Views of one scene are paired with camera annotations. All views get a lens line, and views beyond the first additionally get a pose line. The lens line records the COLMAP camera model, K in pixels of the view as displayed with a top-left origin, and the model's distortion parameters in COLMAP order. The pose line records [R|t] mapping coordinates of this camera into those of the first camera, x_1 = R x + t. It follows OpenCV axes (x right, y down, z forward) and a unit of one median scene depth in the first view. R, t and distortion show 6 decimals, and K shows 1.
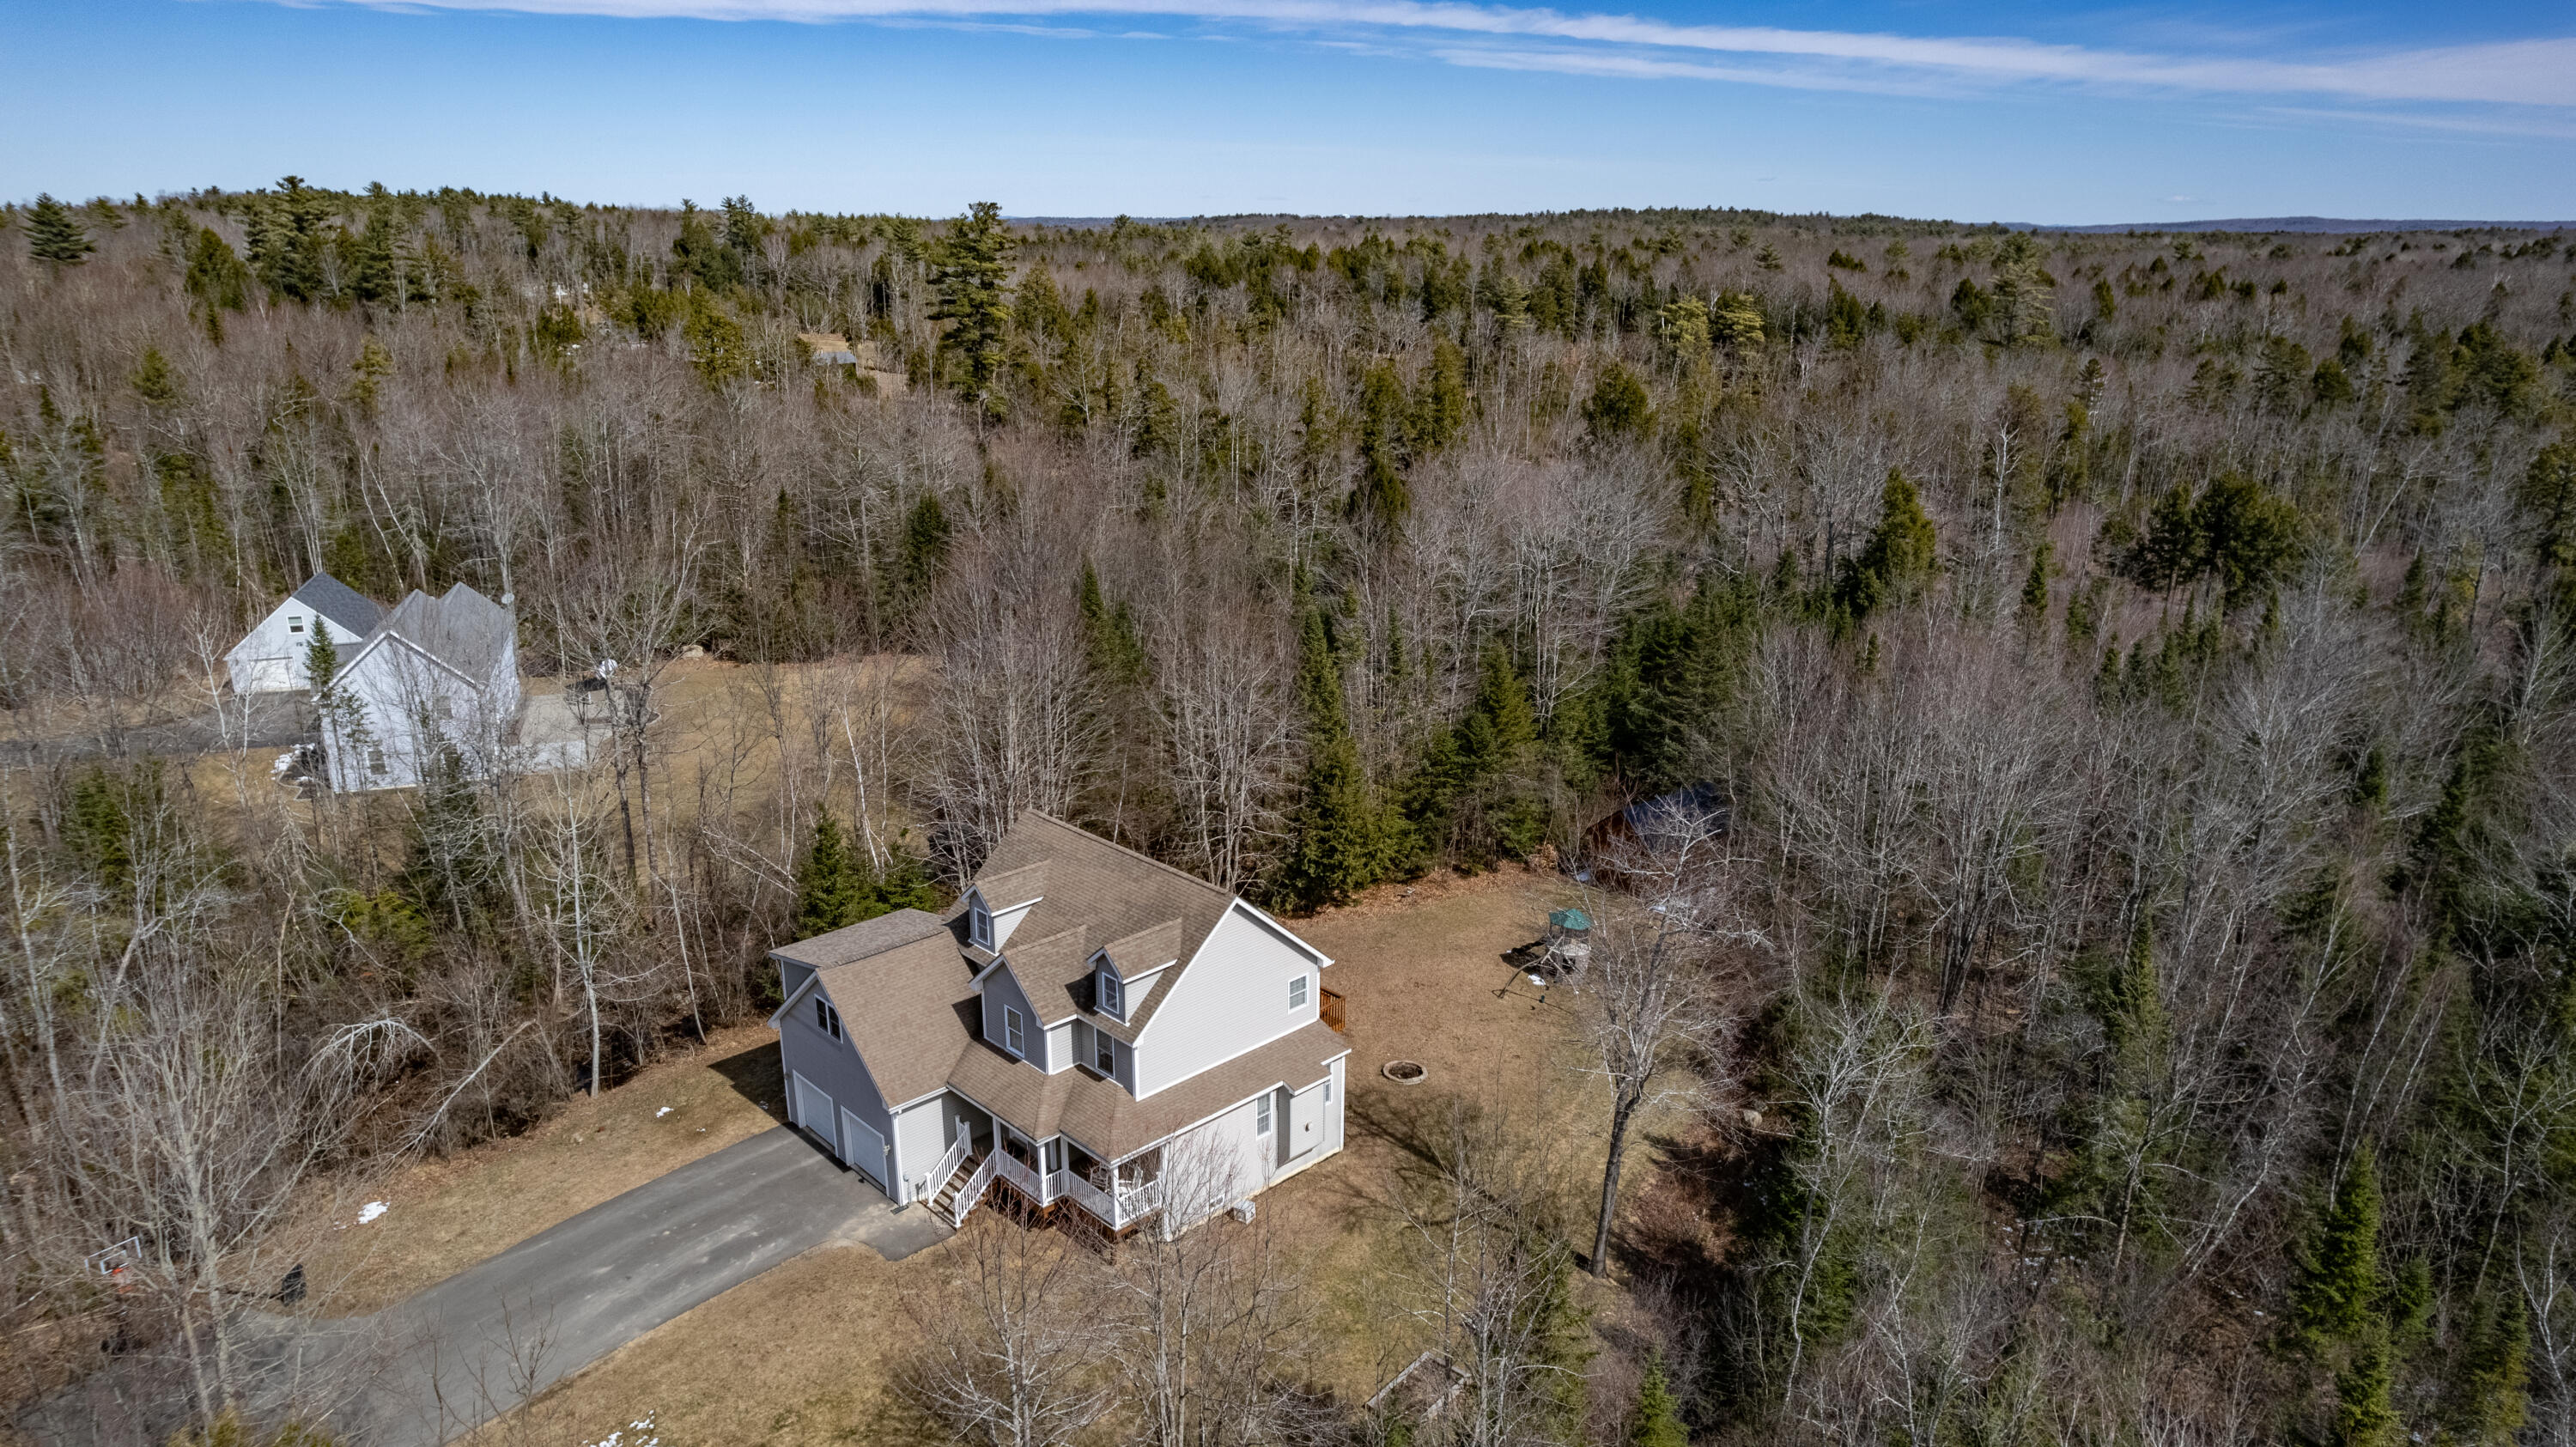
lens RADIAL K [[1657.2, 0, 1287.5], [0, 1657.2, 738.3], [0, 0, 1]] dist [-0.077501, 0.071842]
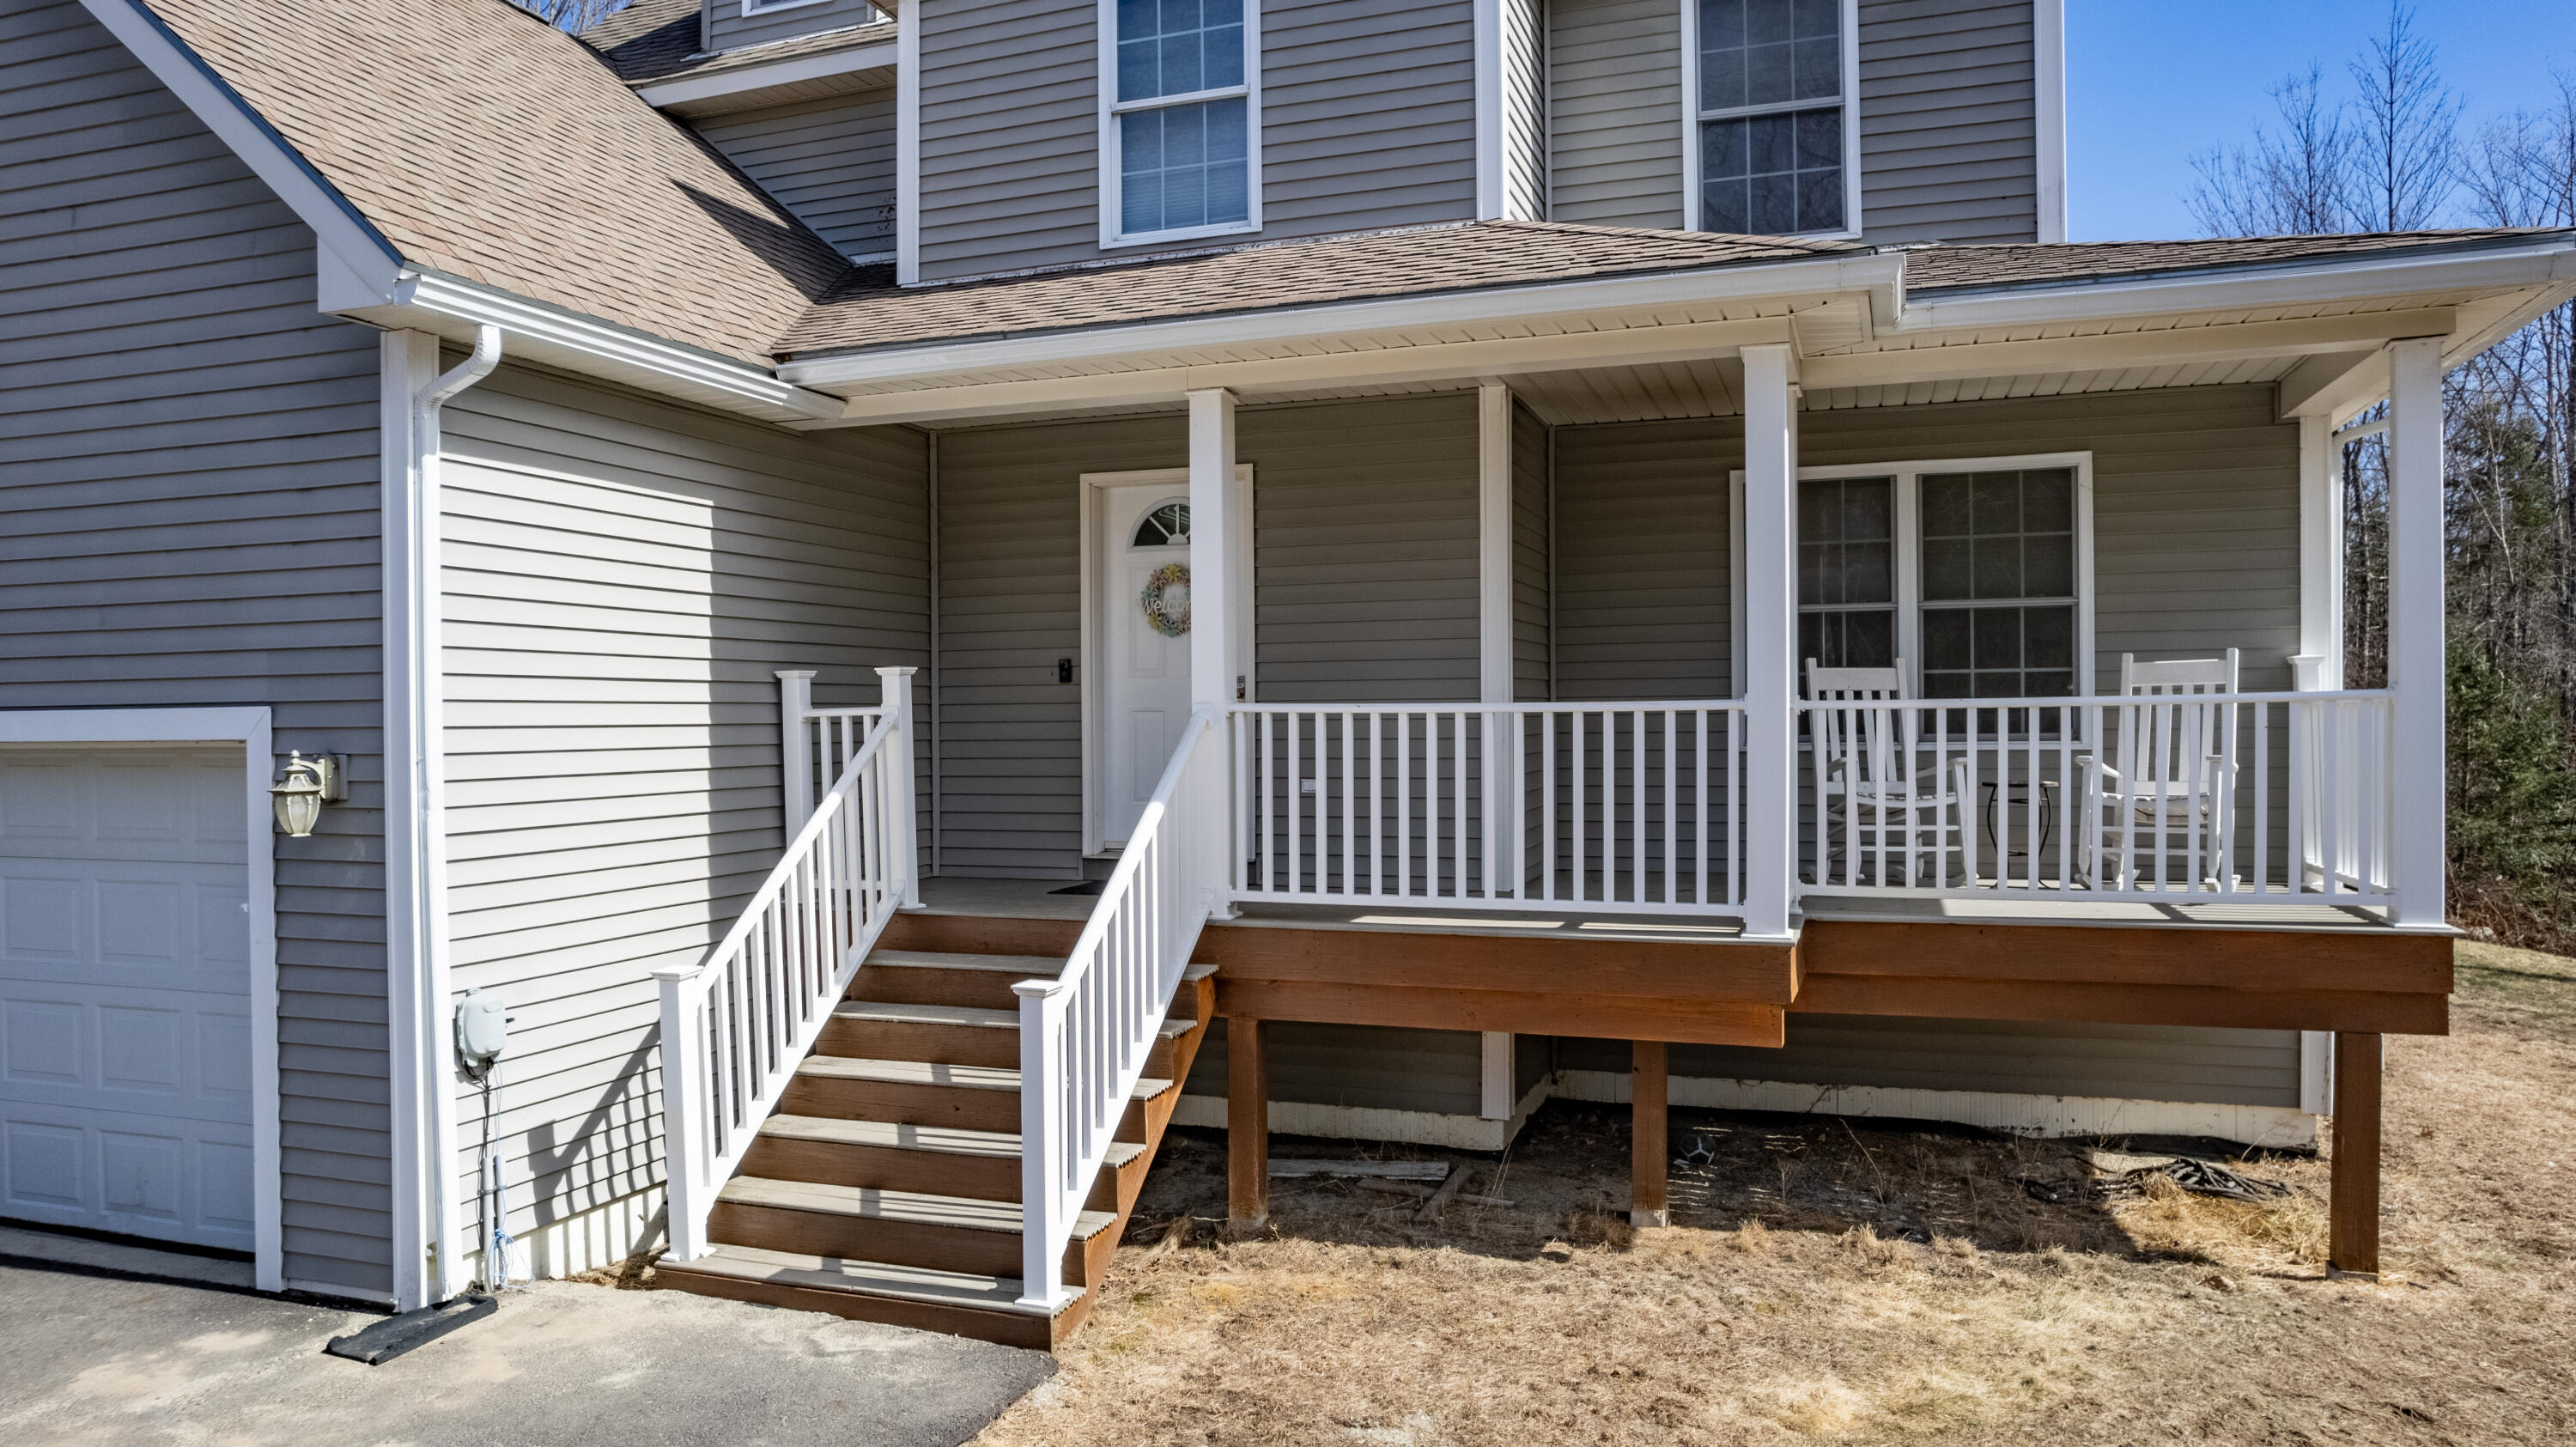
lens RADIAL K [[1674.2, 0, 1285.1], [0, 1674.2, 737.2], [0, 0, 1]] dist [-0.082570, 0.071058]
pose [[0.895261, -0.015196, 0.445283, -0.229064], [0.145477, 0.954612, -0.259909, 0.282069], [-0.421122, 0.297464, 0.856838, 0.853148]]
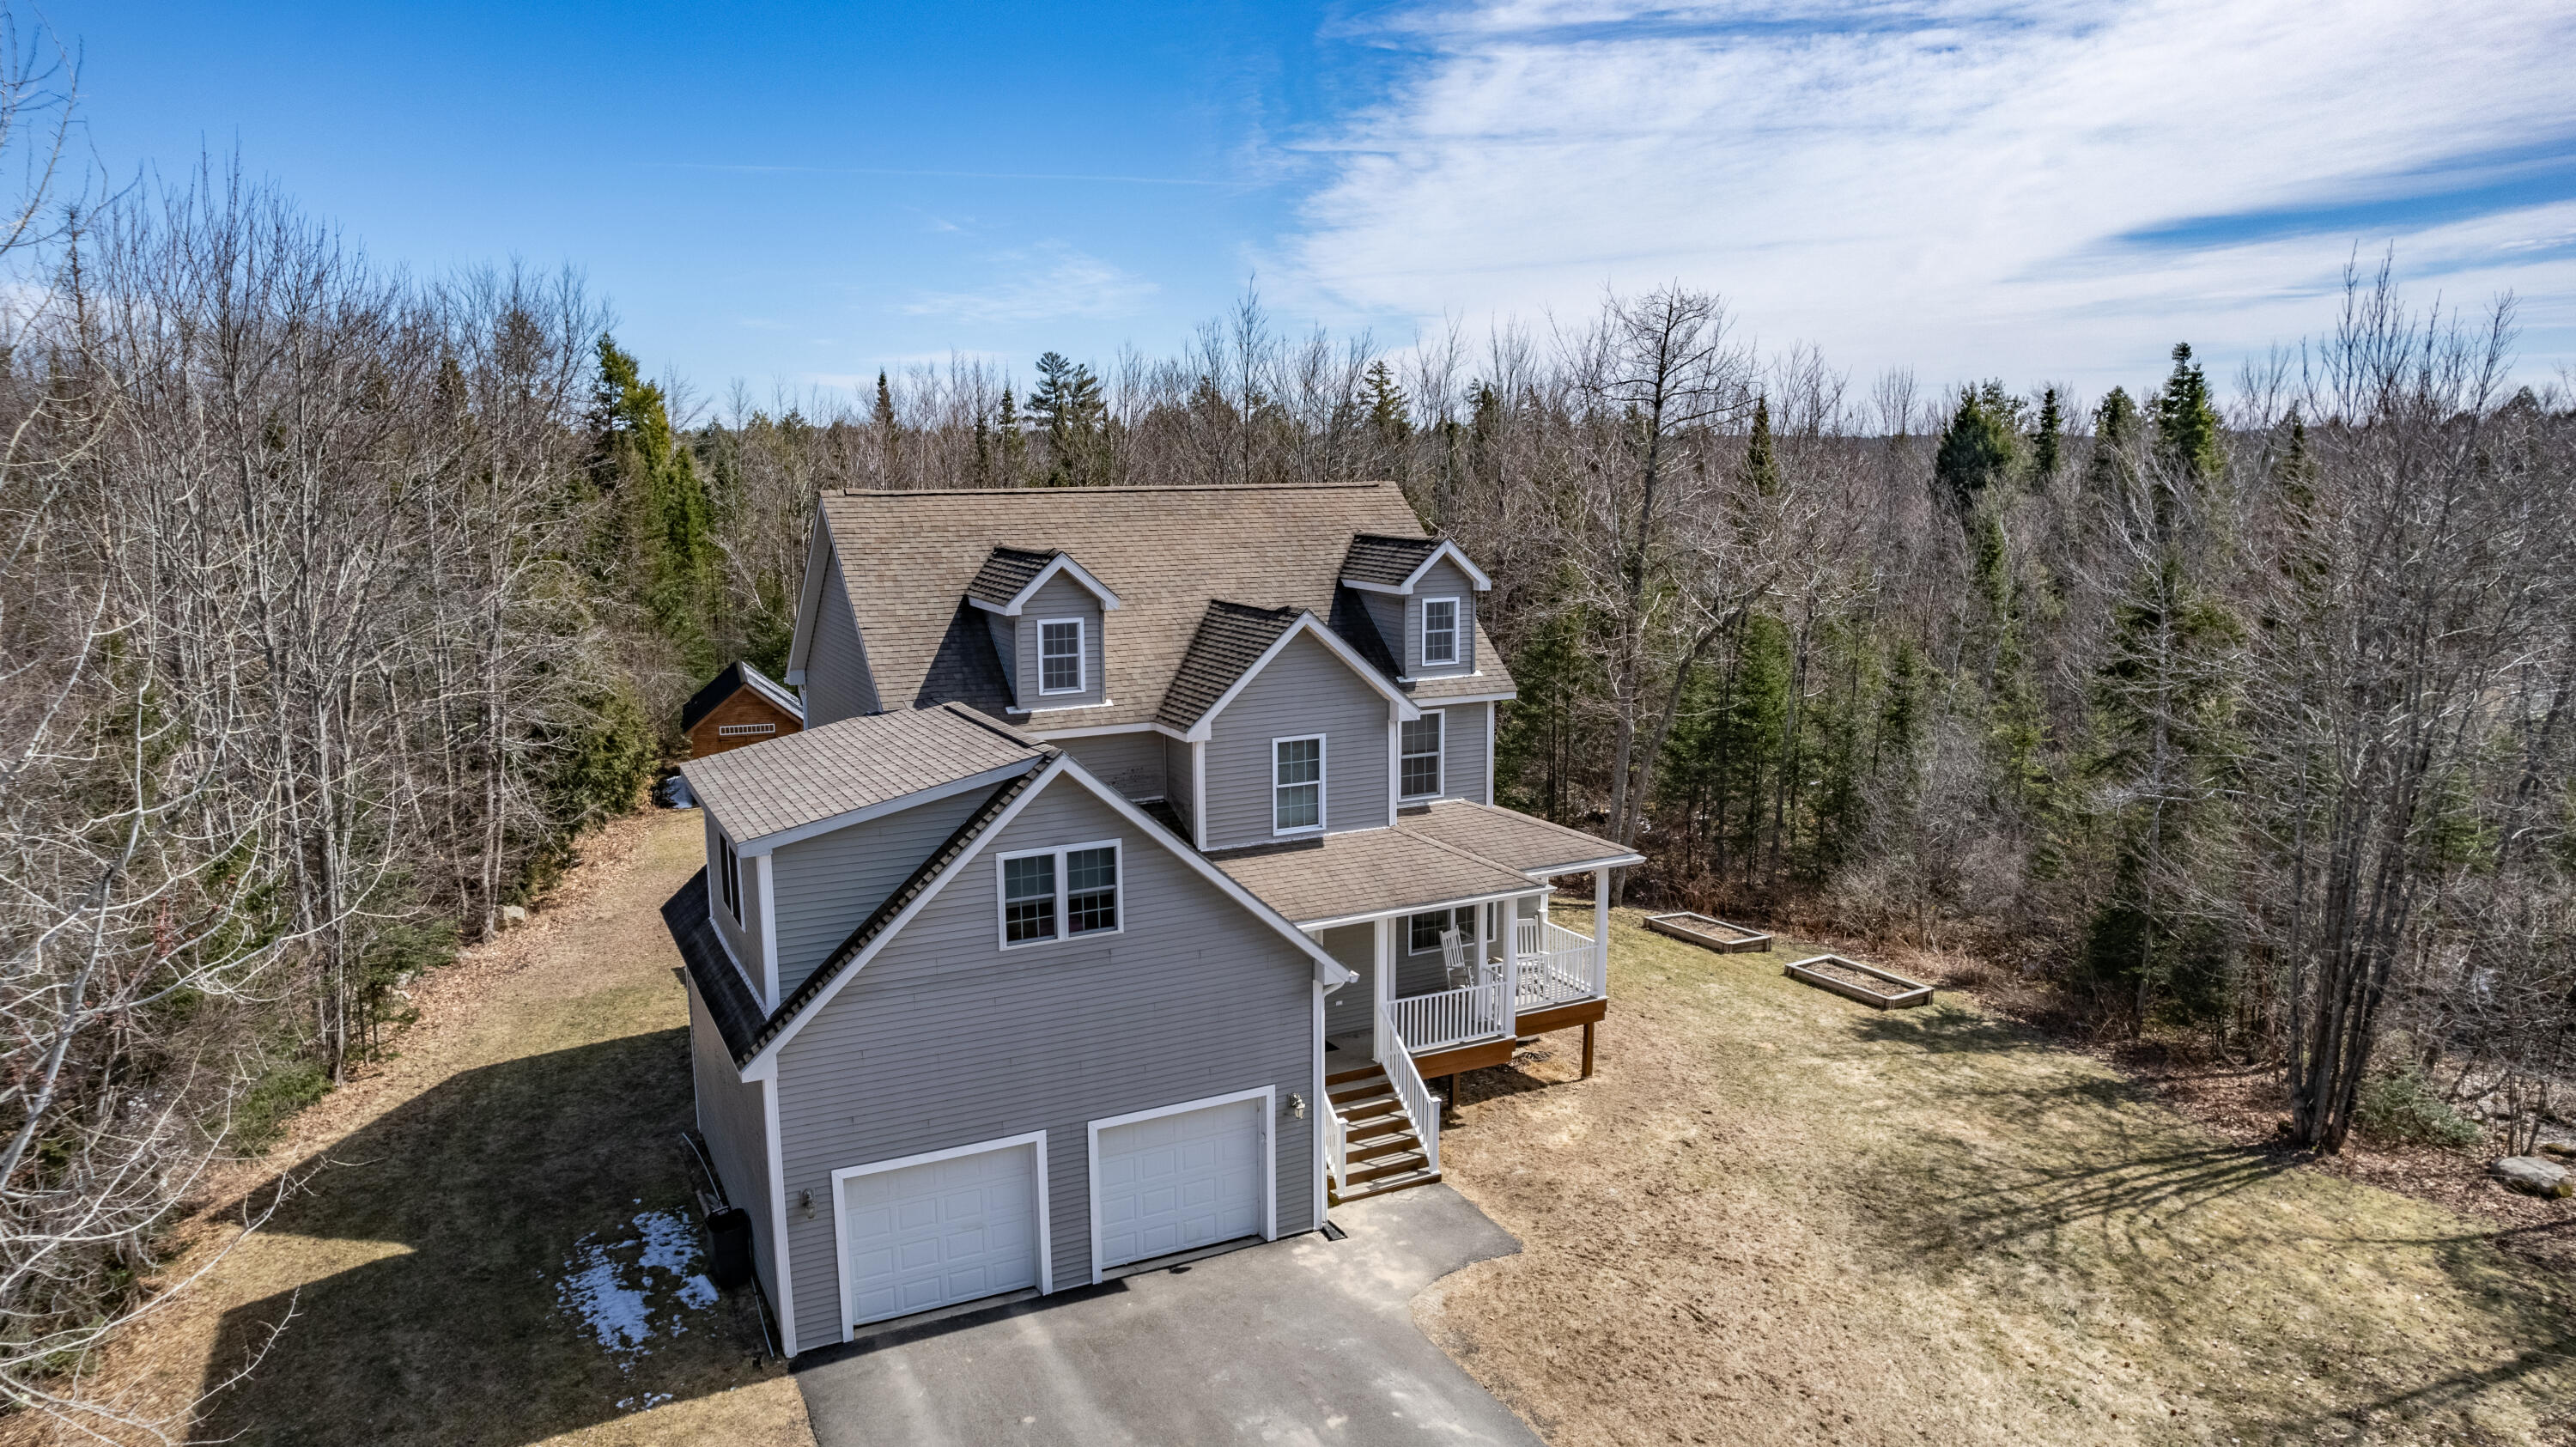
lens RADIAL K [[1657.2, 0, 1287.5], [0, 1657.2, 738.3], [0, 0, 1]] dist [-0.077501, 0.071842]
pose [[0.288000, -0.167264, 0.942910, -0.623706], [0.296223, 0.951897, 0.078381, 0.121935], [-0.910664, 0.256738, 0.323694, 0.823885]]
